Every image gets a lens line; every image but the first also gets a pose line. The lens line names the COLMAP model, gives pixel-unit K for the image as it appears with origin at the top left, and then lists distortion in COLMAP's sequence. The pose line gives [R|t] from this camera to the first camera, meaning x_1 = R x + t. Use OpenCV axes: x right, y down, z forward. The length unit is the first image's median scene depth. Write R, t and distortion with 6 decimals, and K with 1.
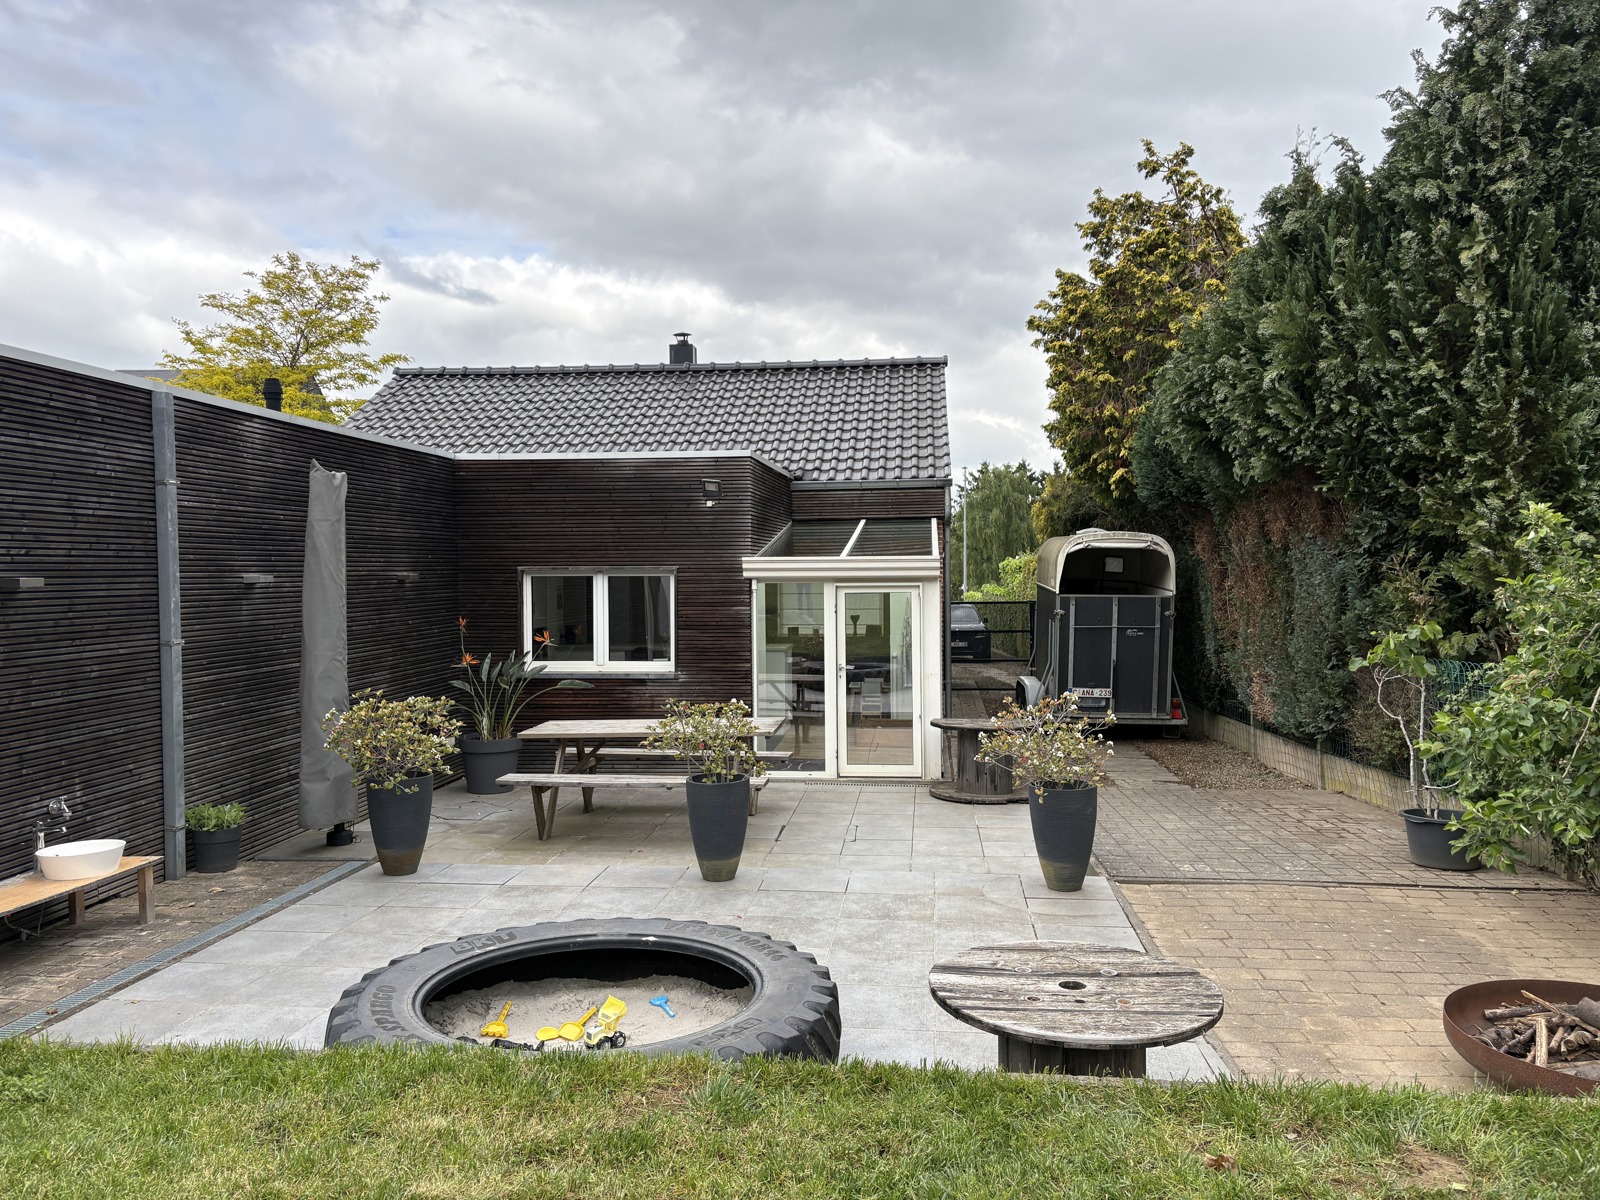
lens RADIAL K [[1198.7, 0, 801.4], [0, 1198.7, 597.9], [0, 0, 1]] dist [0.005557, -0.000494]
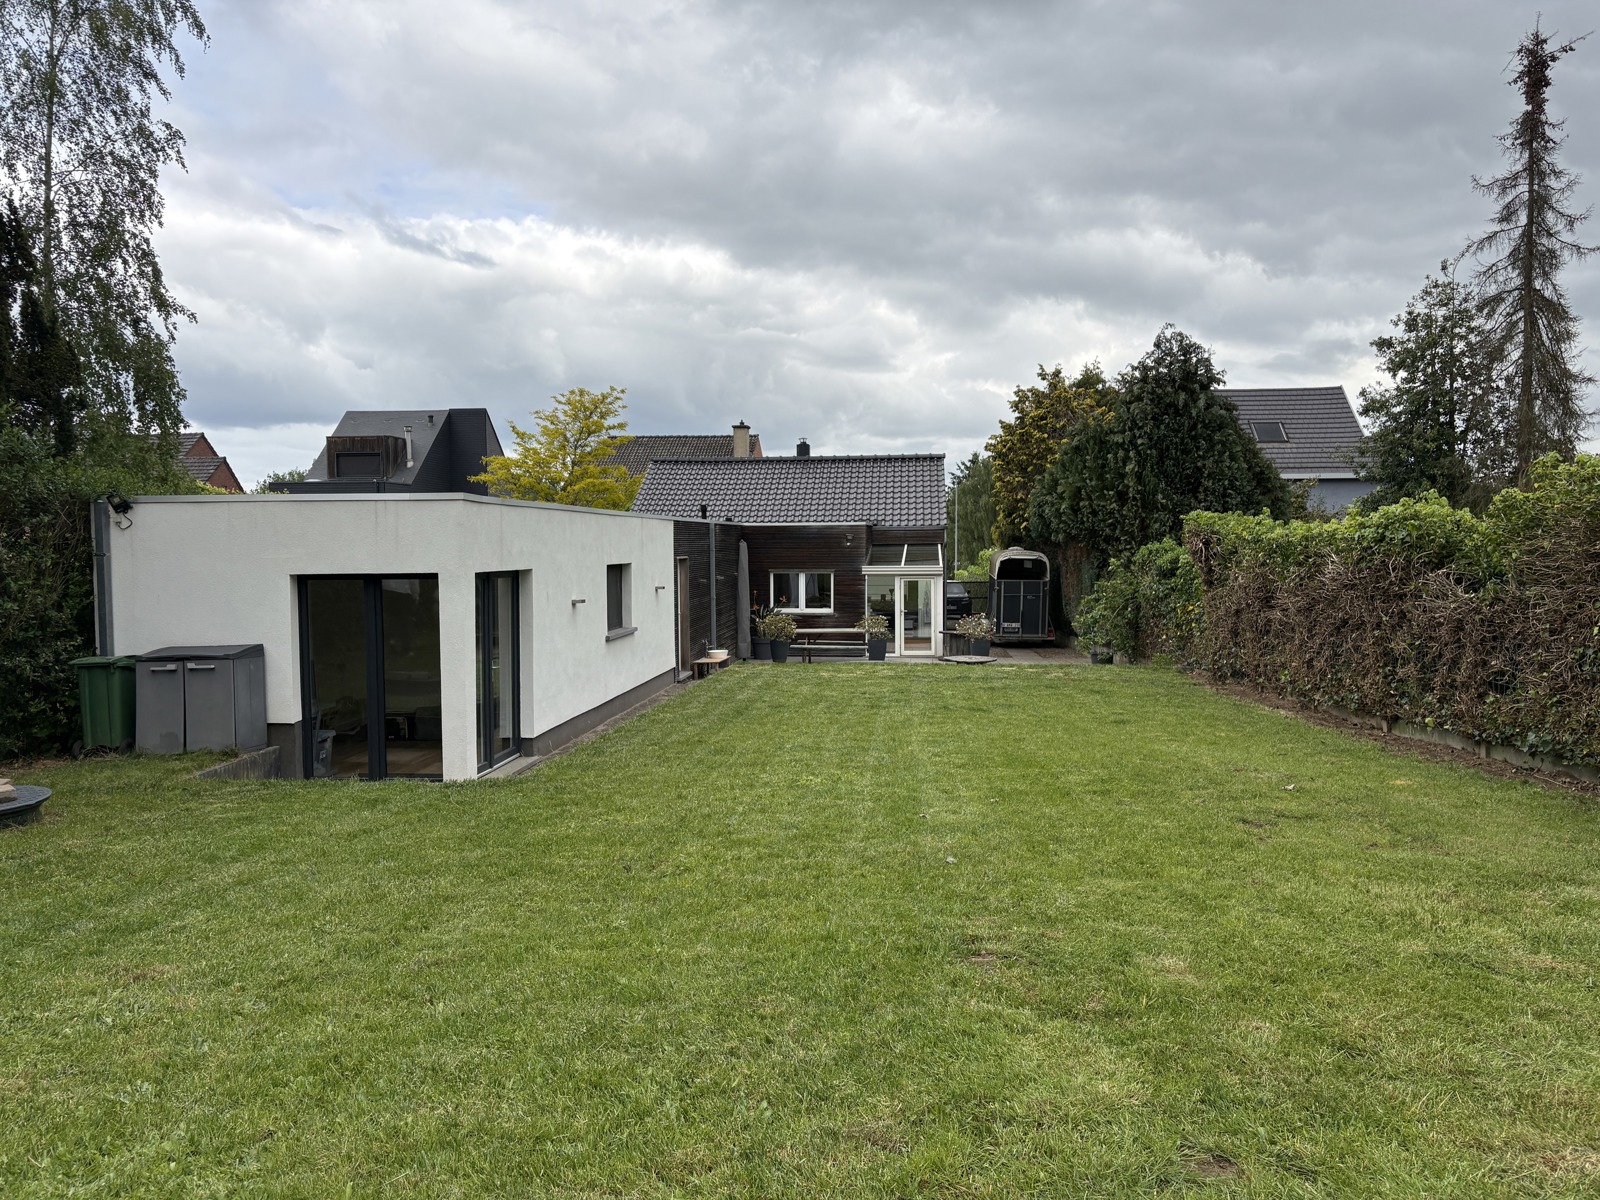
lens RADIAL K [[1198.7, 0, 799.4], [0, 1198.7, 600.5], [0, 0, 1]] dist [0.005557, -0.000494]
pose [[0.999997, 0.001996, 0.001059, -0.140379], [-0.002028, 0.999497, 0.031652, -0.032492], [-0.000996, -0.031654, 0.999498, -1.140564]]
